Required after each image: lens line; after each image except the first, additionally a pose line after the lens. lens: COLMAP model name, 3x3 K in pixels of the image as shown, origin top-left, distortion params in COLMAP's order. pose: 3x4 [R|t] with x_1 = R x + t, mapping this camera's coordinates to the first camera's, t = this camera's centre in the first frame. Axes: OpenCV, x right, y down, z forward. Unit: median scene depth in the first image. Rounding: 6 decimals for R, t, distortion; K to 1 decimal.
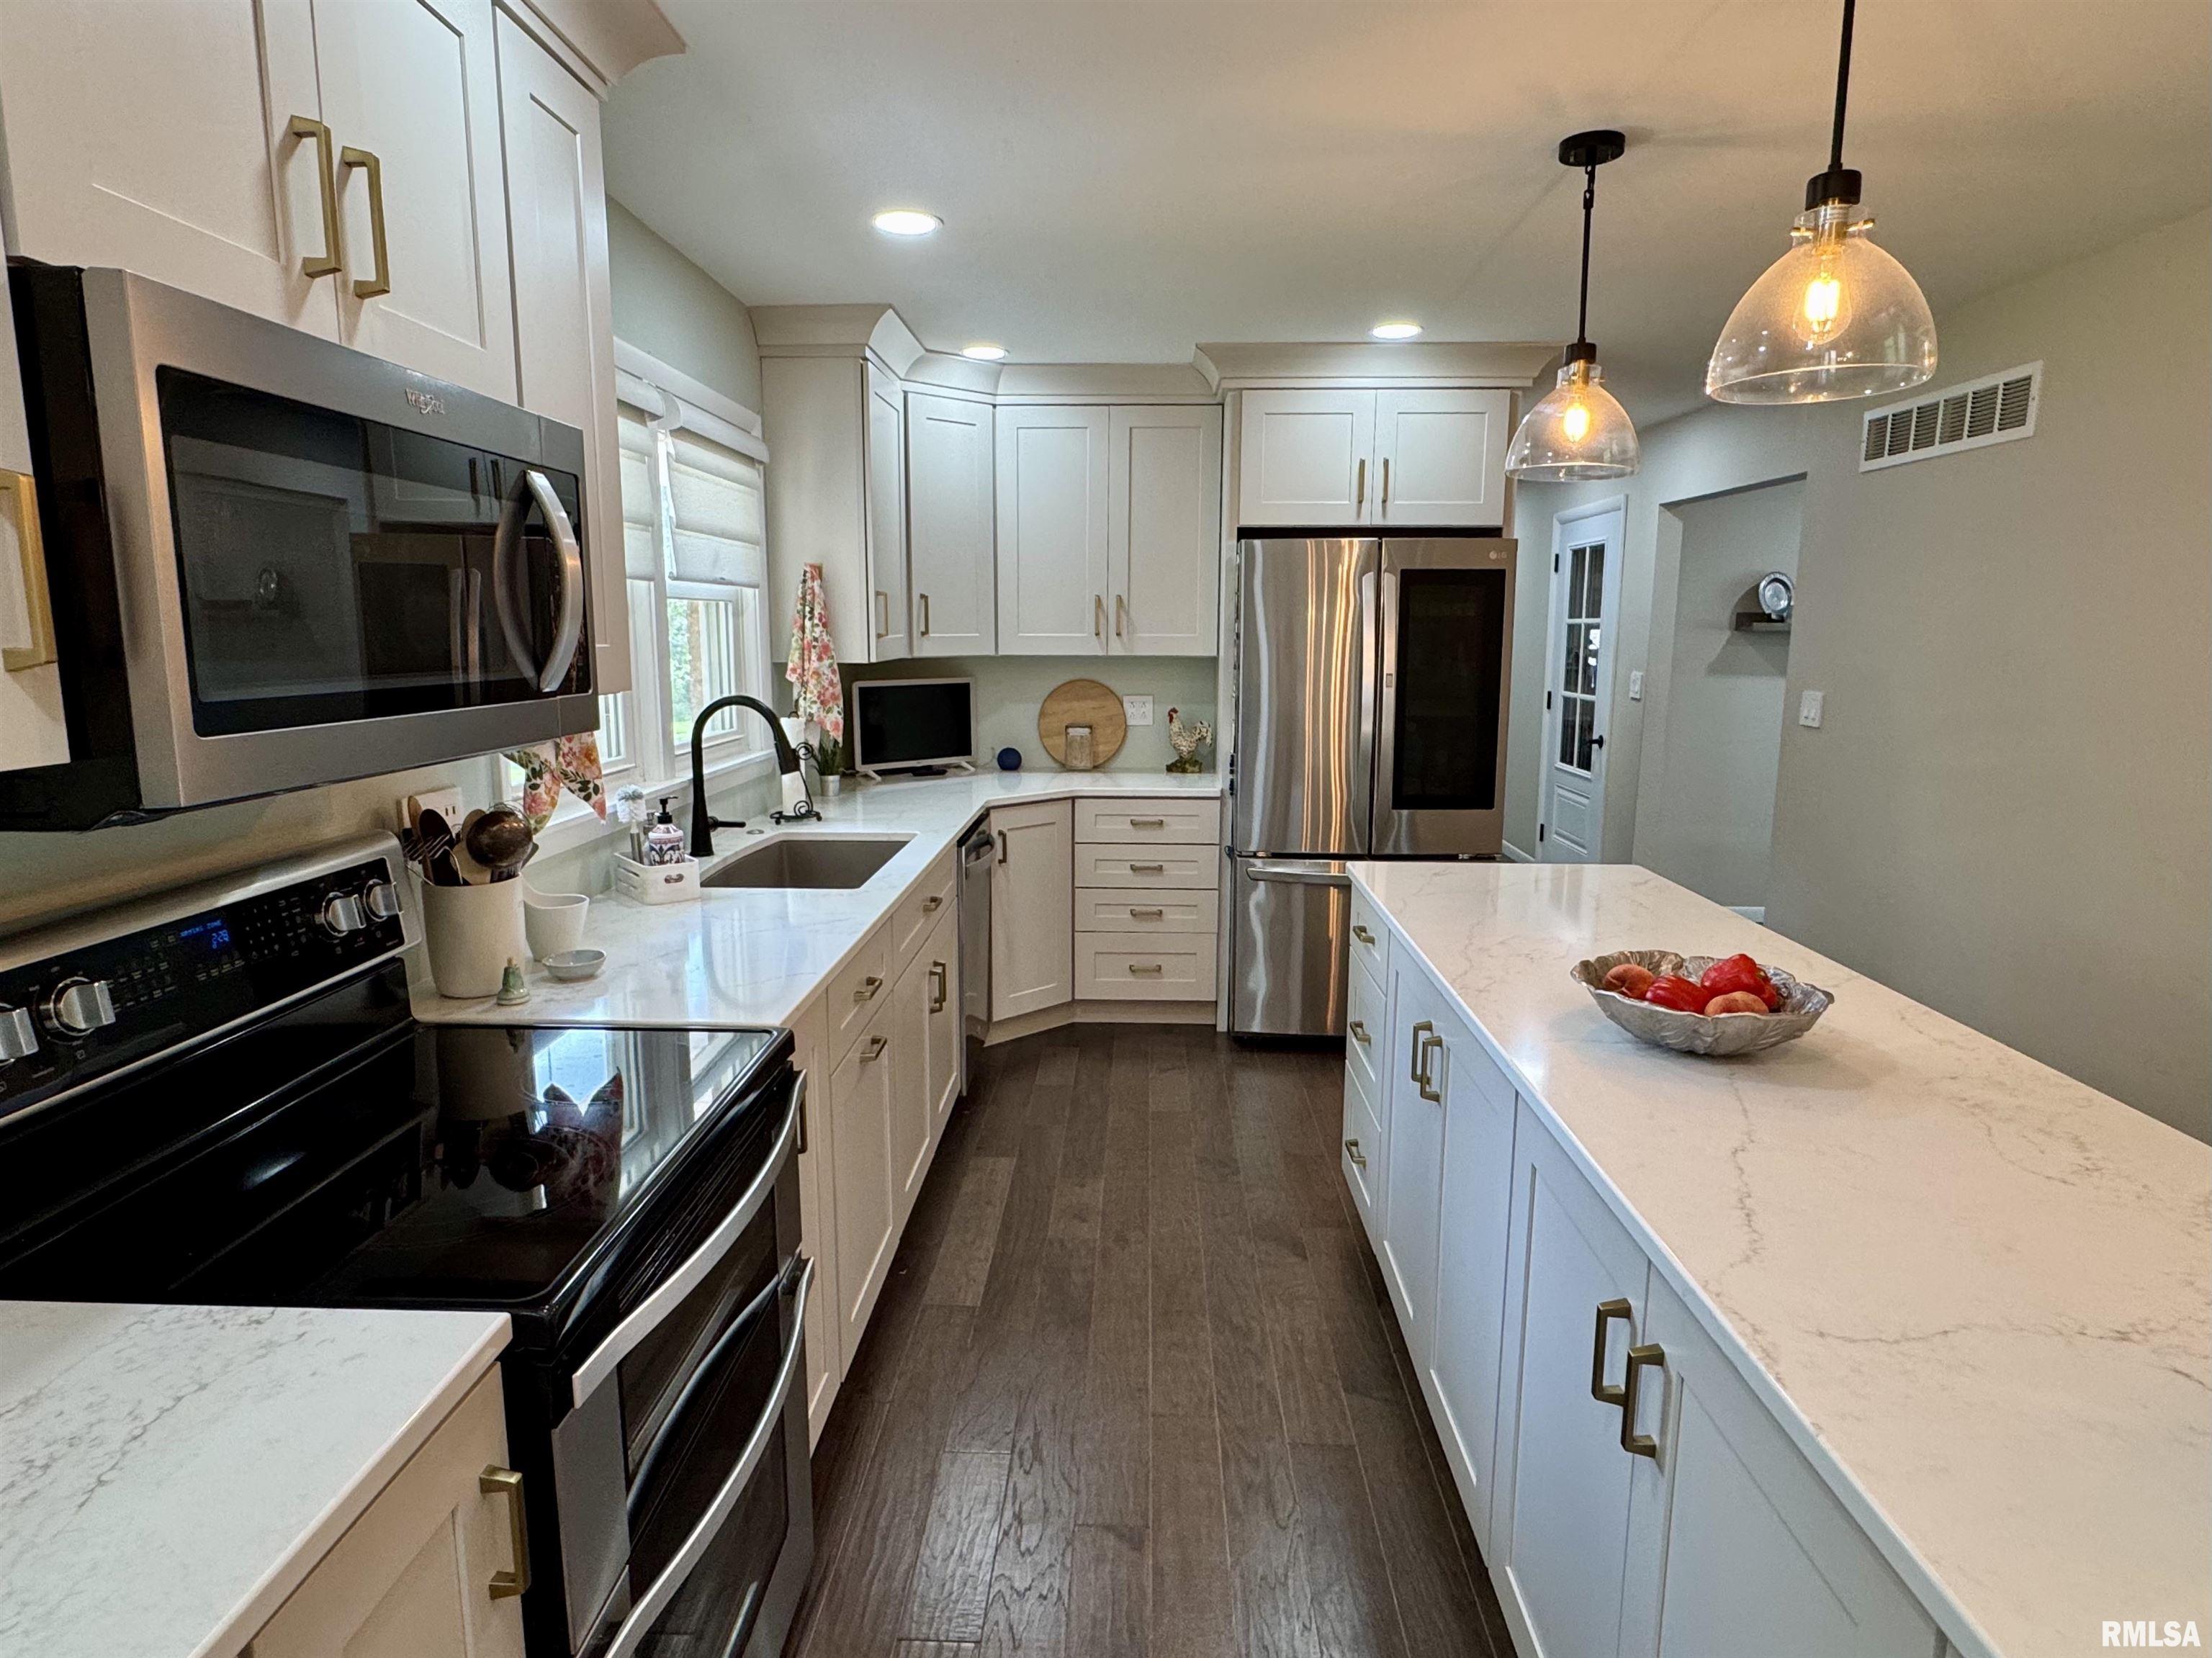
lens RADIAL K [[1199.1, 0, 1095.6], [0, 1199.1, 812.9], [0, 0, 1]] dist [-0.001685, -0.003580]
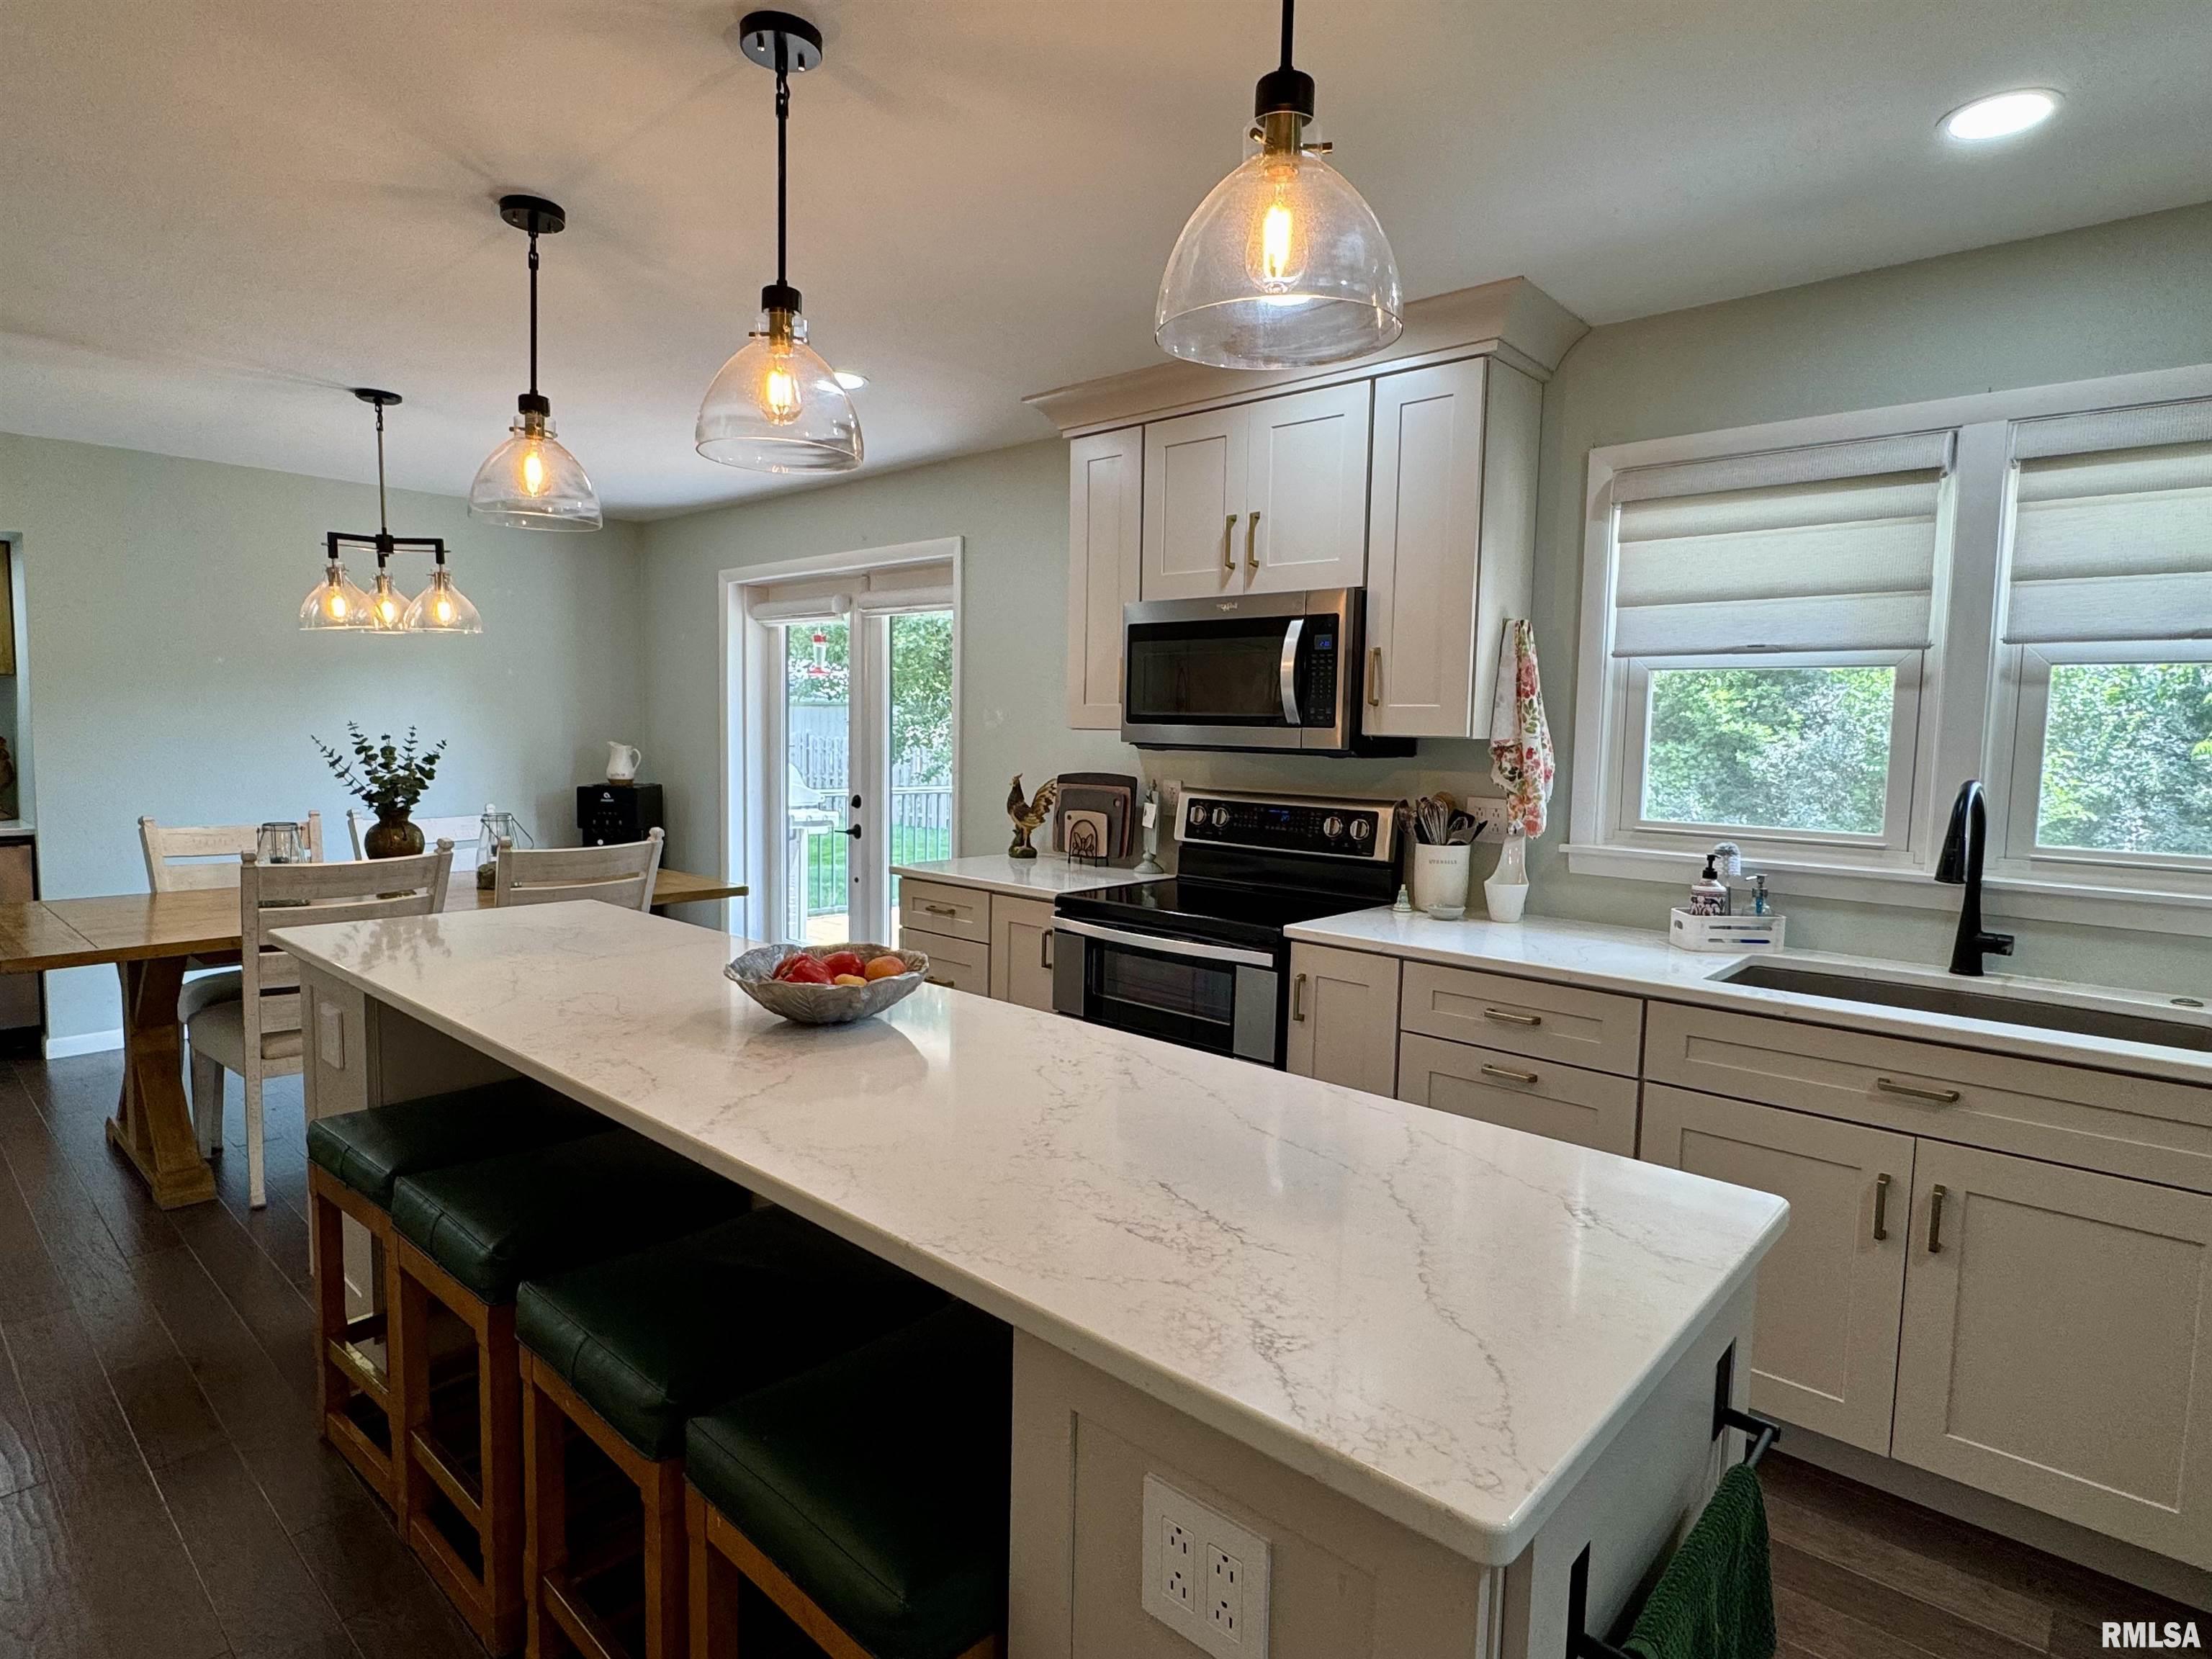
lens RADIAL K [[1199.2, 0, 1096.7], [0, 1199.2, 808.0], [0, 0, 1]] dist [-0.001685, -0.003580]
pose [[-0.629986, 0.039053, -0.775624, 0.514966], [-0.141248, 0.976315, 0.163884, -0.094972], [0.763653, 0.212800, -0.609549, 0.769747]]
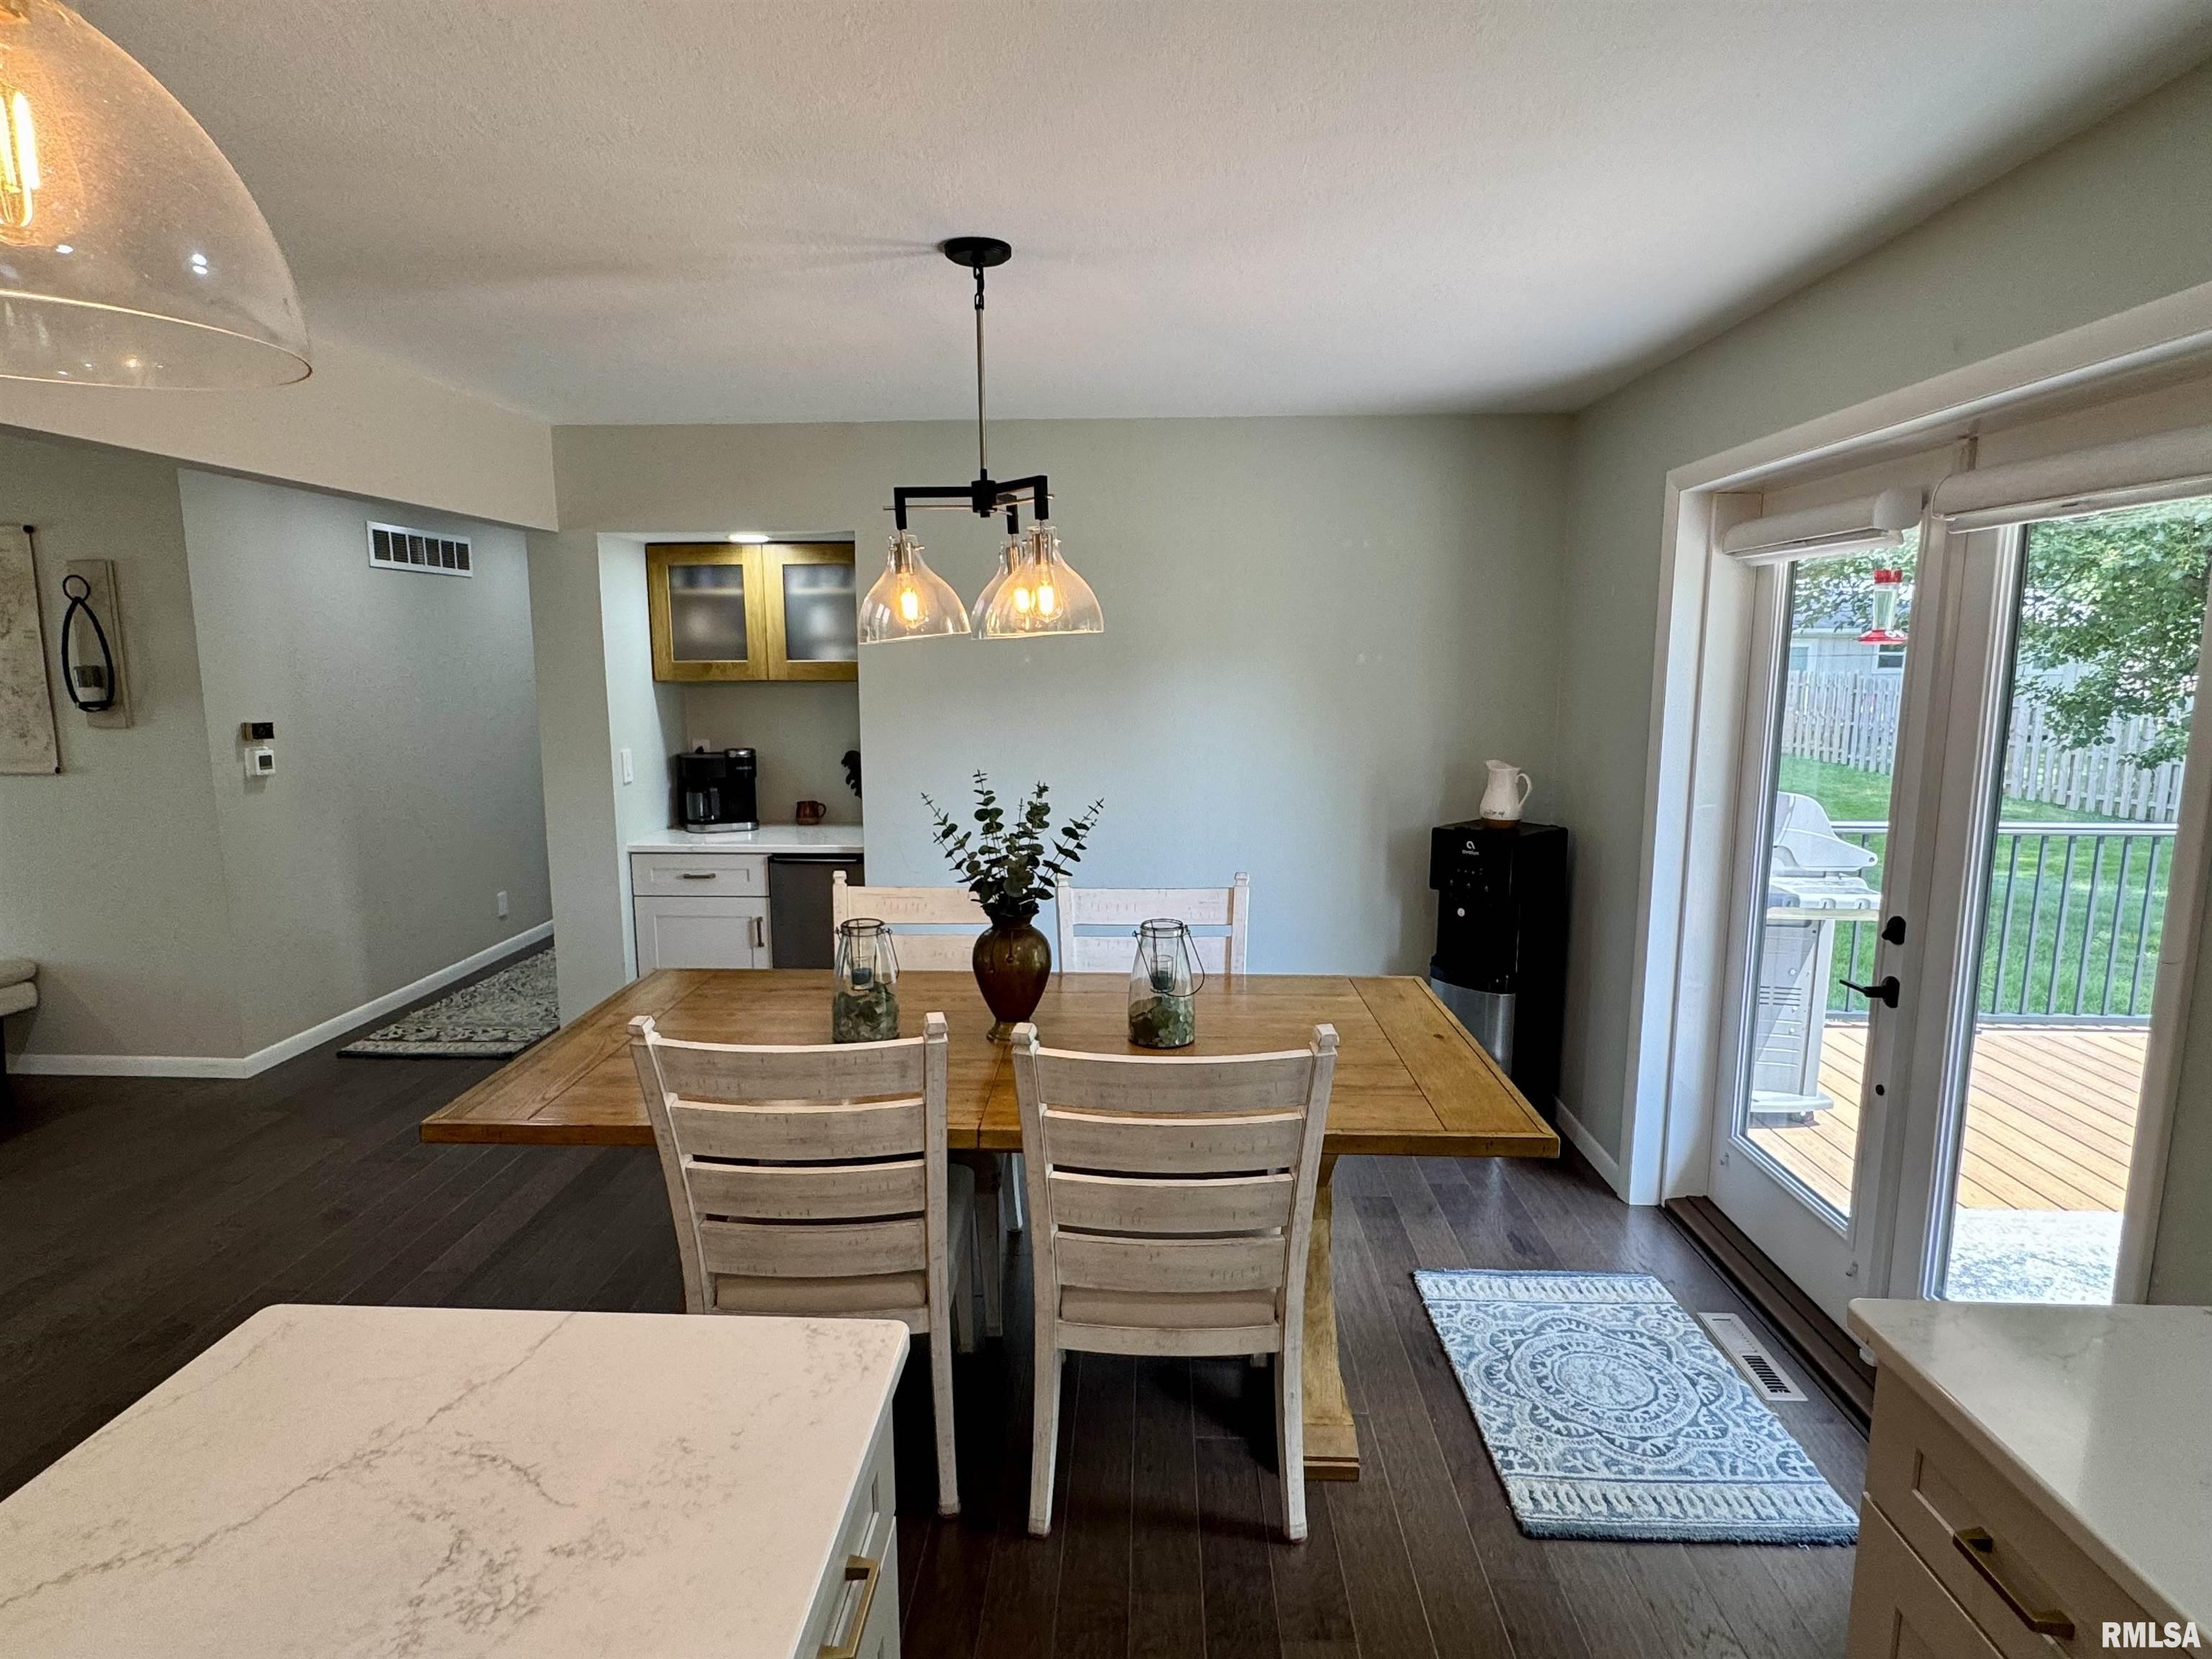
lens RADIAL K [[1199.2, 0, 1117.5], [0, 1199.2, 831.2], [0, 0, 1]] dist [-0.001685, -0.003580]
pose [[-0.999731, 0.004358, -0.022776, 0.073020], [-0.002573, 0.955275, 0.295707, -0.081056], [0.023046, 0.295686, -0.955007, 0.329985]]
